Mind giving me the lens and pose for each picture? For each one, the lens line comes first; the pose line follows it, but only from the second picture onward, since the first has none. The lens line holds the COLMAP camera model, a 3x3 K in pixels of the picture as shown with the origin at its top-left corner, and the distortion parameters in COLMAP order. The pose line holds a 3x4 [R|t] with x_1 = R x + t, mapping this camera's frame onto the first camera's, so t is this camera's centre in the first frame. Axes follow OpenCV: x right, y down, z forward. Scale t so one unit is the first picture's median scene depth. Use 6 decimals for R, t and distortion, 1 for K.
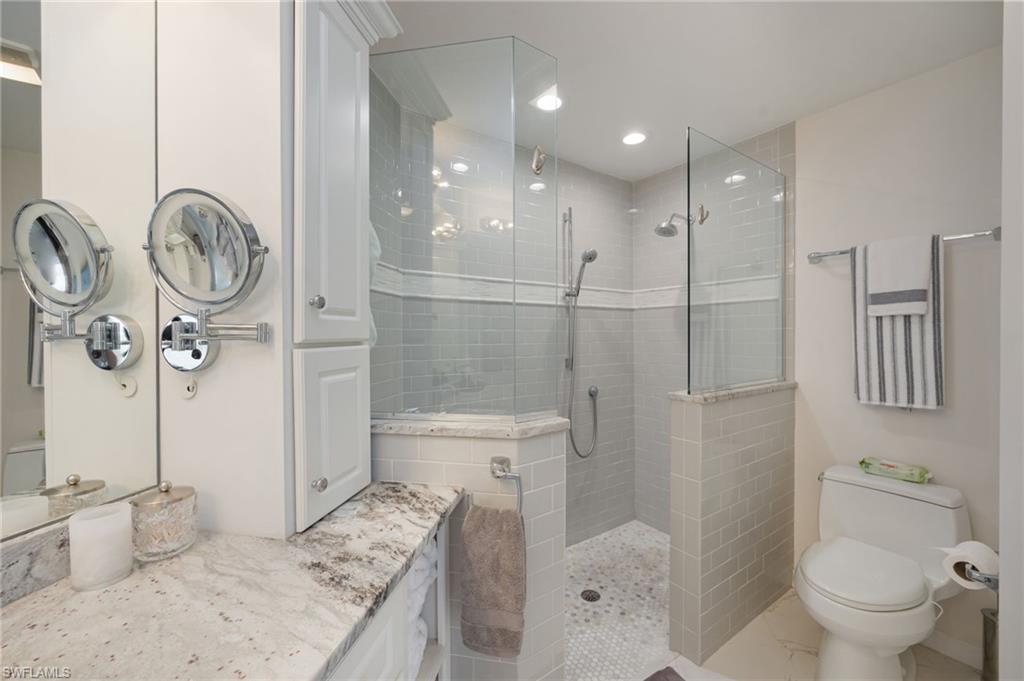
lens RADIAL K [[404.2, 0, 518.0], [0, 404.2, 338.9], [0, 0, 1]] dist [0.000051, 0.000129]
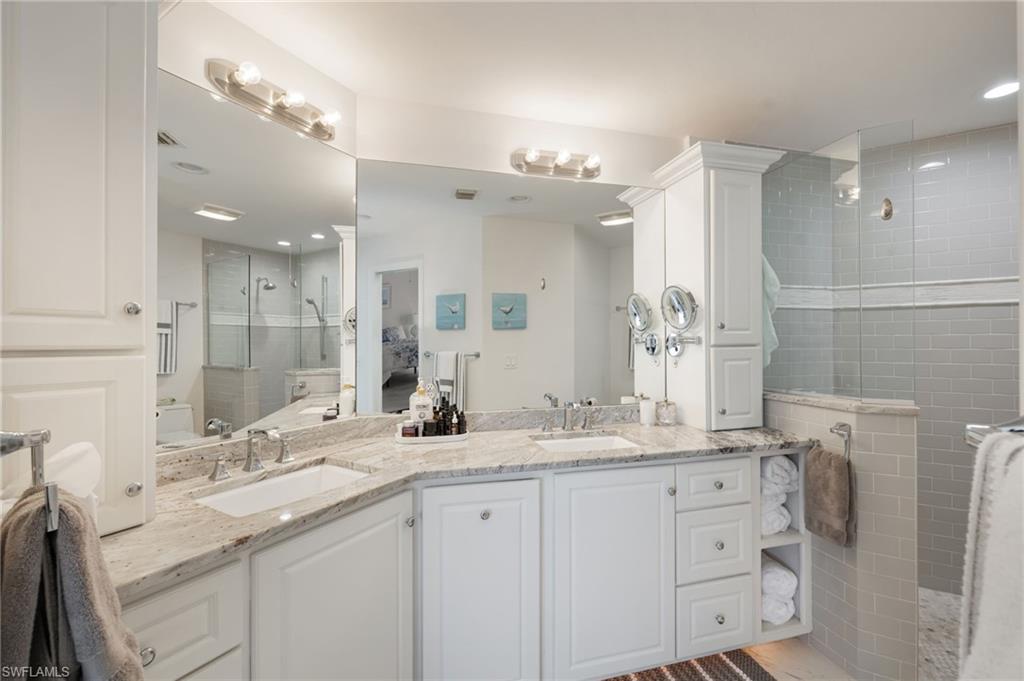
lens RADIAL K [[404.2, 0, 515.4], [0, 404.2, 342.8], [0, 0, 1]] dist [0.000051, 0.000129]
pose [[0.407931, -0.000731, -0.913012, 0.995403], [-0.002714, 0.999994, -0.002013, 0.005802], [0.913009, 0.003299, 0.407927, -0.850876]]
